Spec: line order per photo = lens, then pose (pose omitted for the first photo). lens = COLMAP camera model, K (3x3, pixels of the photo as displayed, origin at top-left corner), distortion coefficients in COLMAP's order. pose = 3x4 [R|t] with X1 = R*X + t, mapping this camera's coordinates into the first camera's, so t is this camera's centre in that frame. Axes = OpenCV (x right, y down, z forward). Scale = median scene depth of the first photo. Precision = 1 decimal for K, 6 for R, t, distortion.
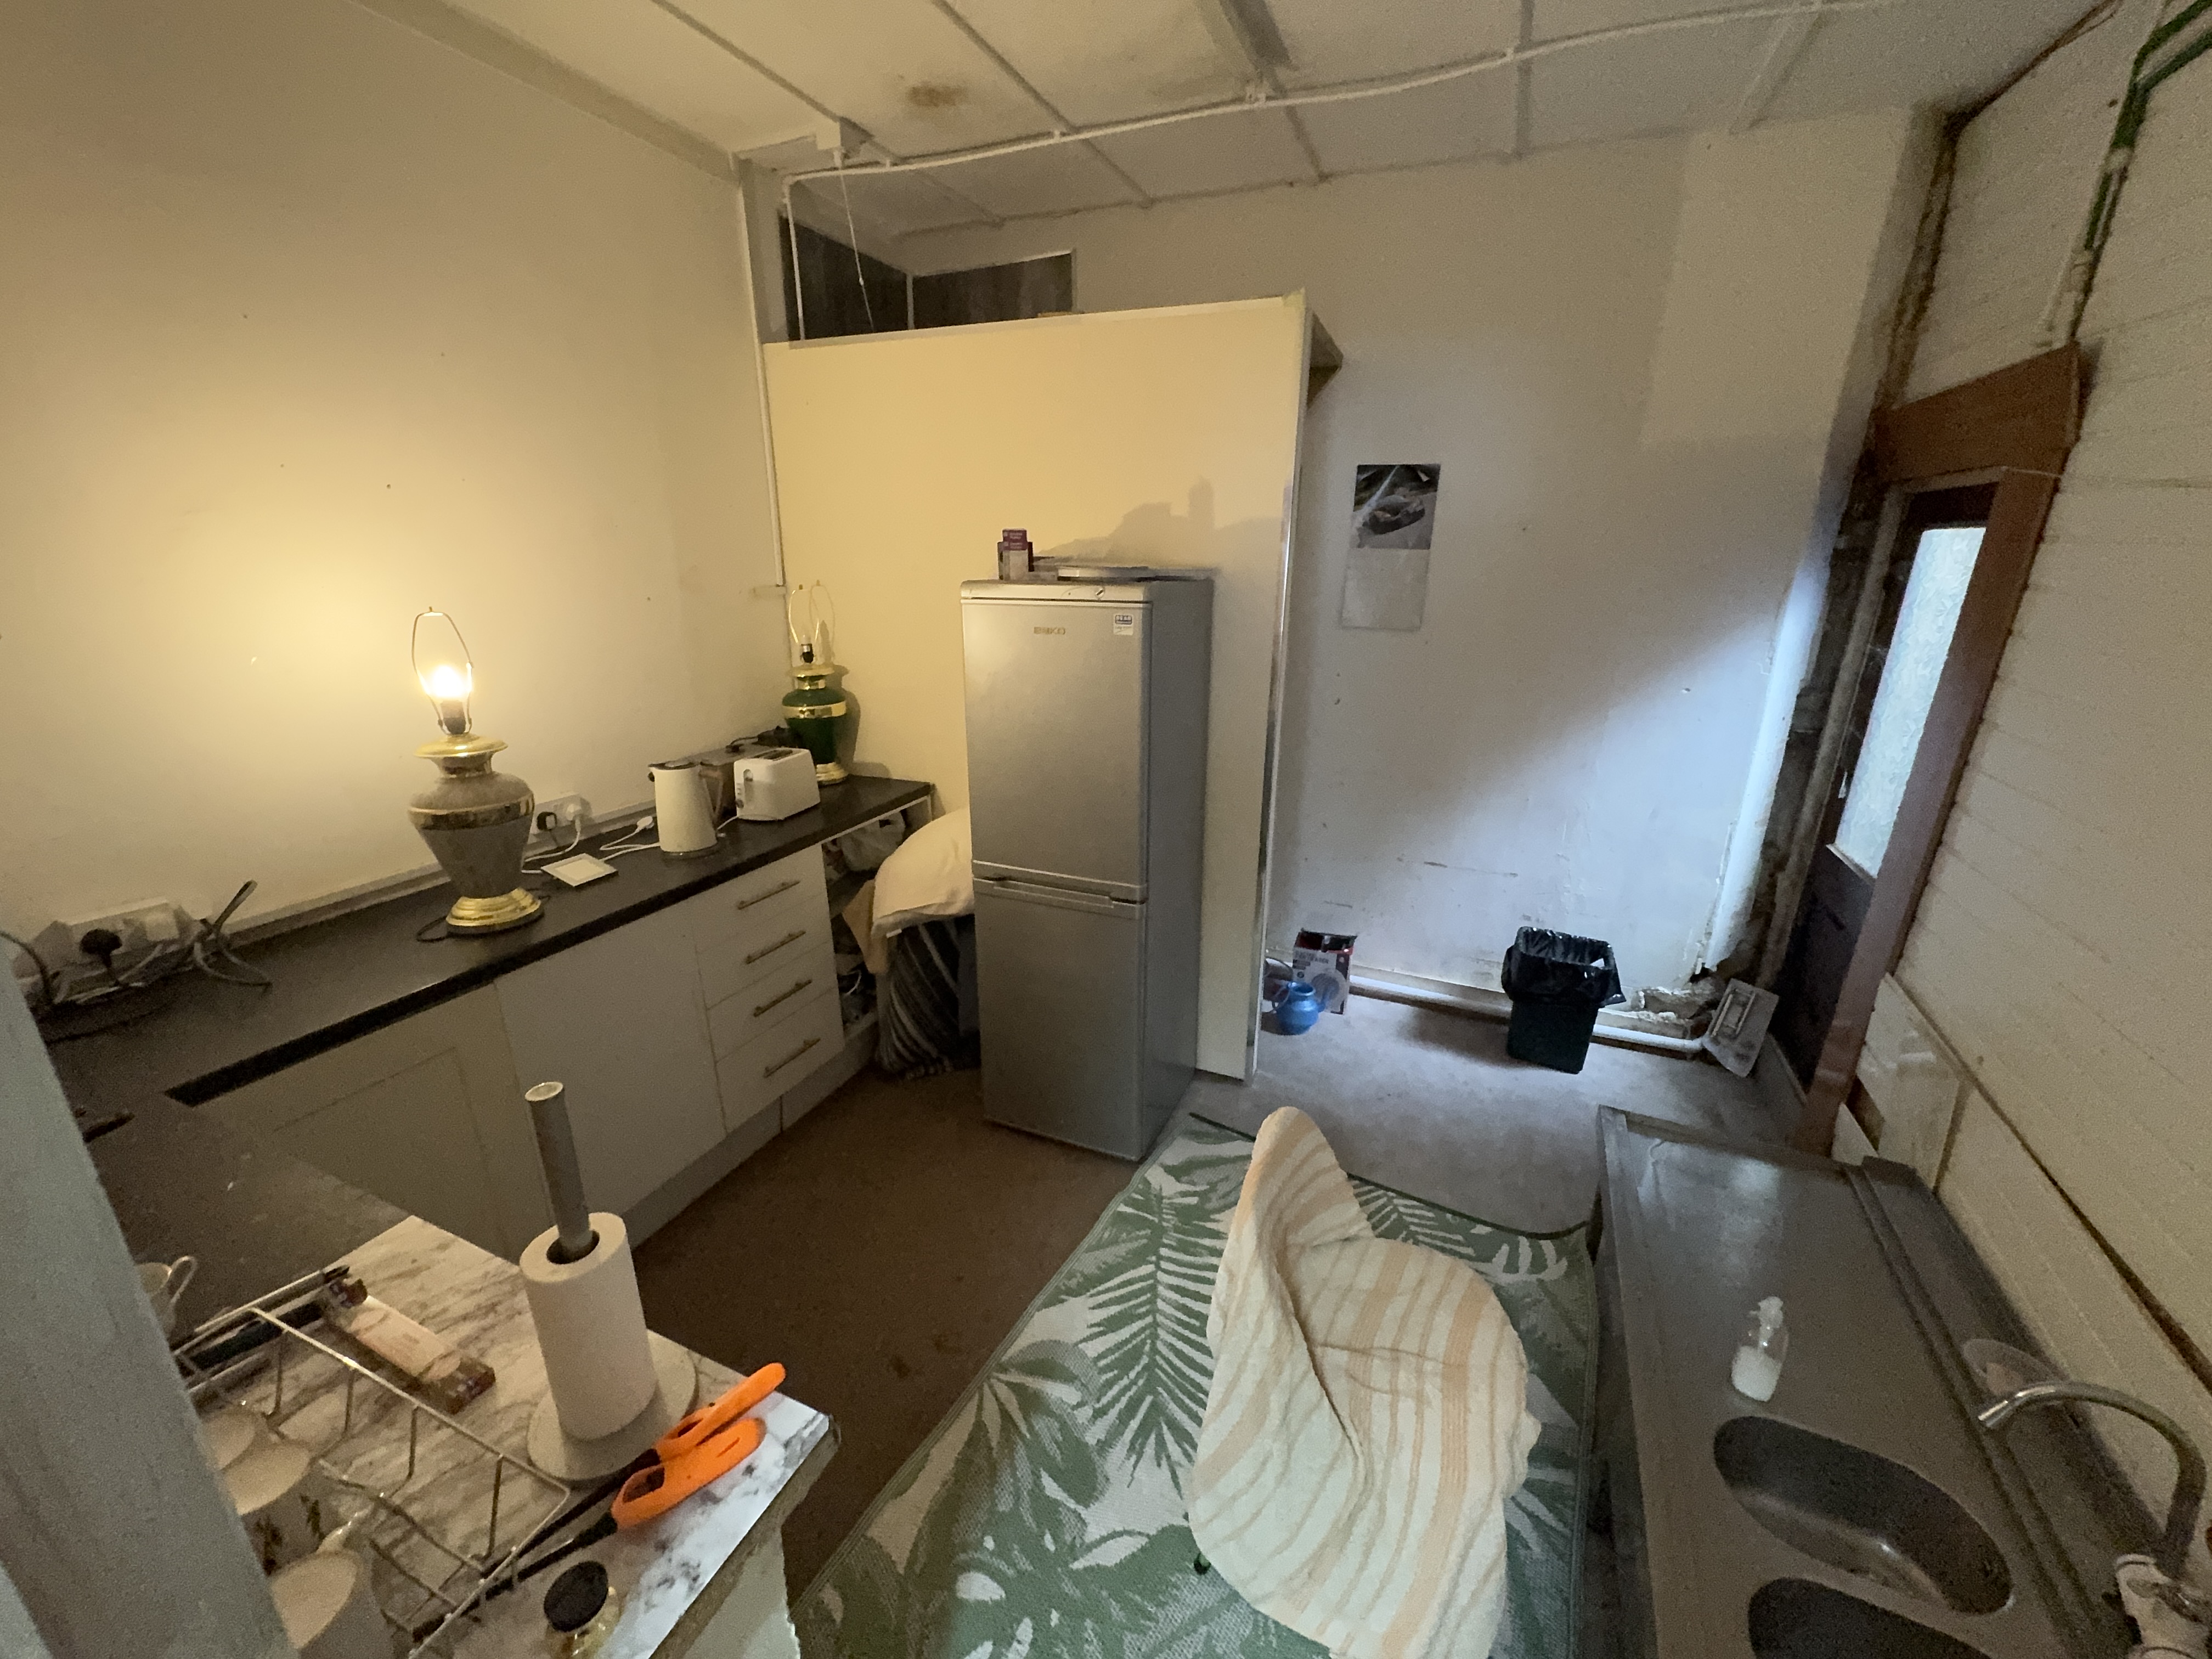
lens RADIAL K [[881.9, 0, 1104.5], [0, 881.9, 834.7], [0, 0, 1]] dist [-0.003024, 0.000485]
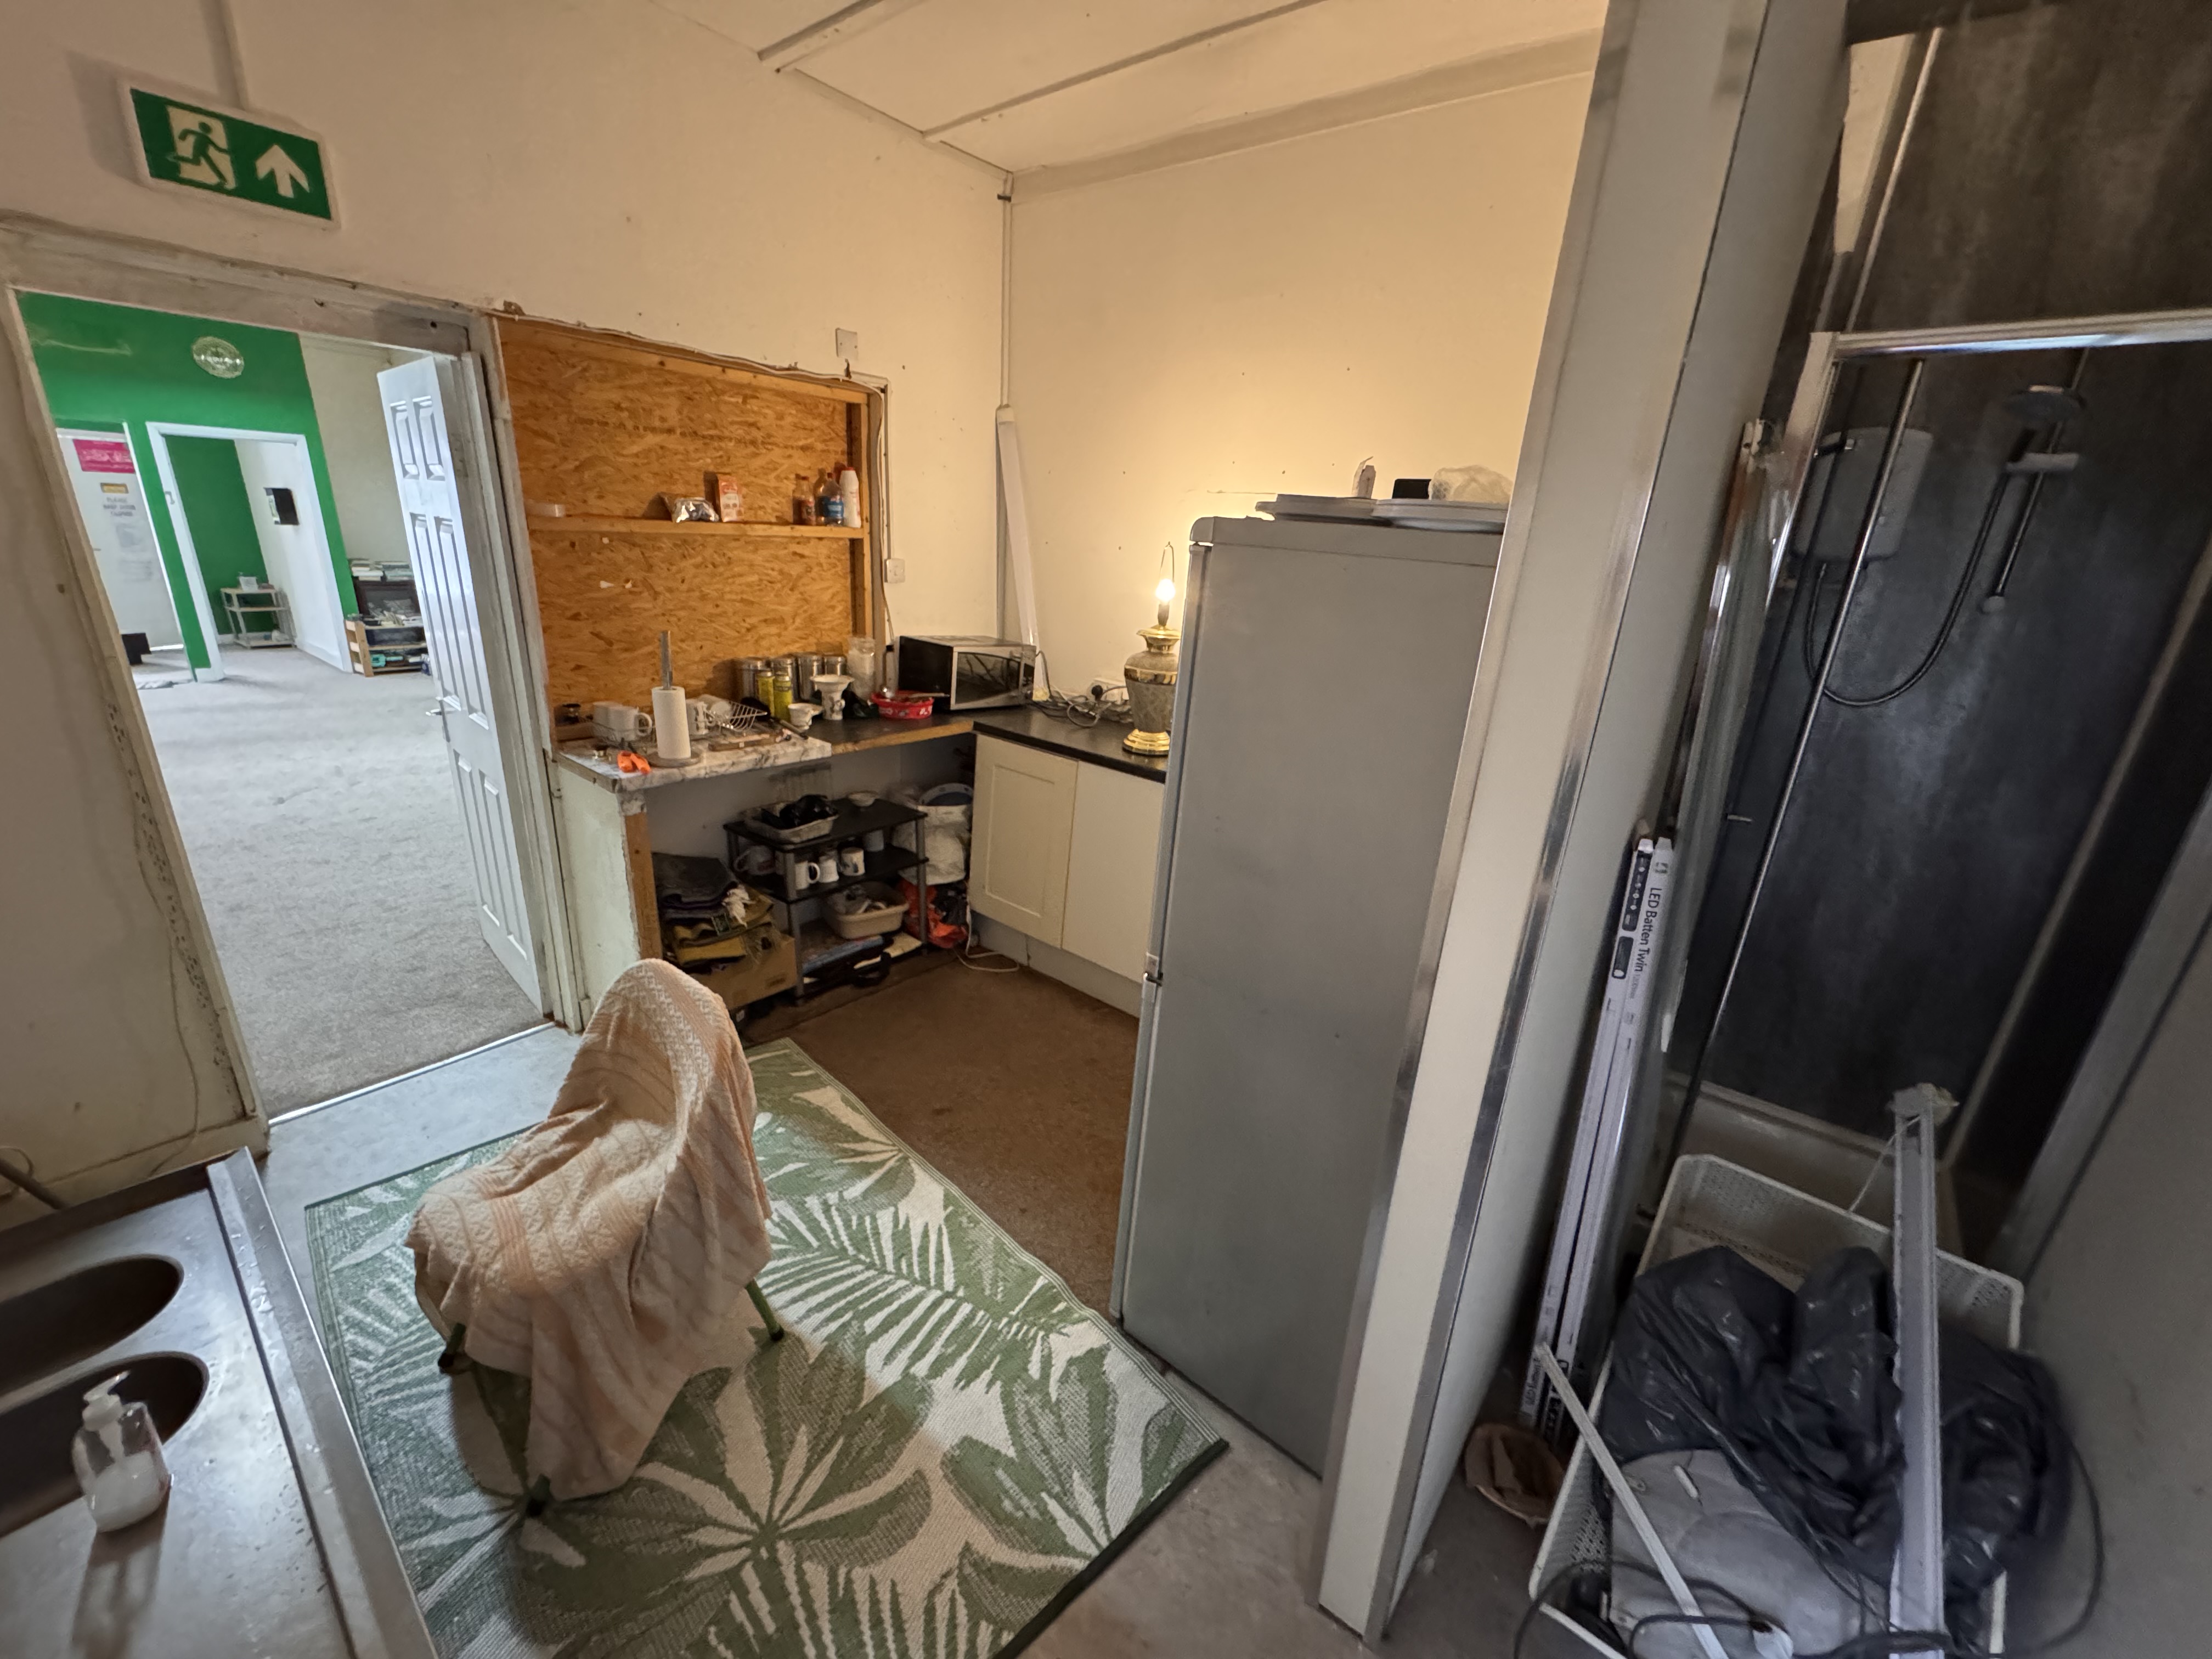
lens RADIAL K [[881.9, 0, 1101.2], [0, 881.9, 830.7], [0, 0, 1]] dist [-0.003024, 0.000485]
pose [[-0.272426, 0.285464, -0.918855, 0.751697], [-0.346201, 0.861935, 0.370423, -0.309622], [0.897735, 0.419022, -0.135985, 1.152396]]
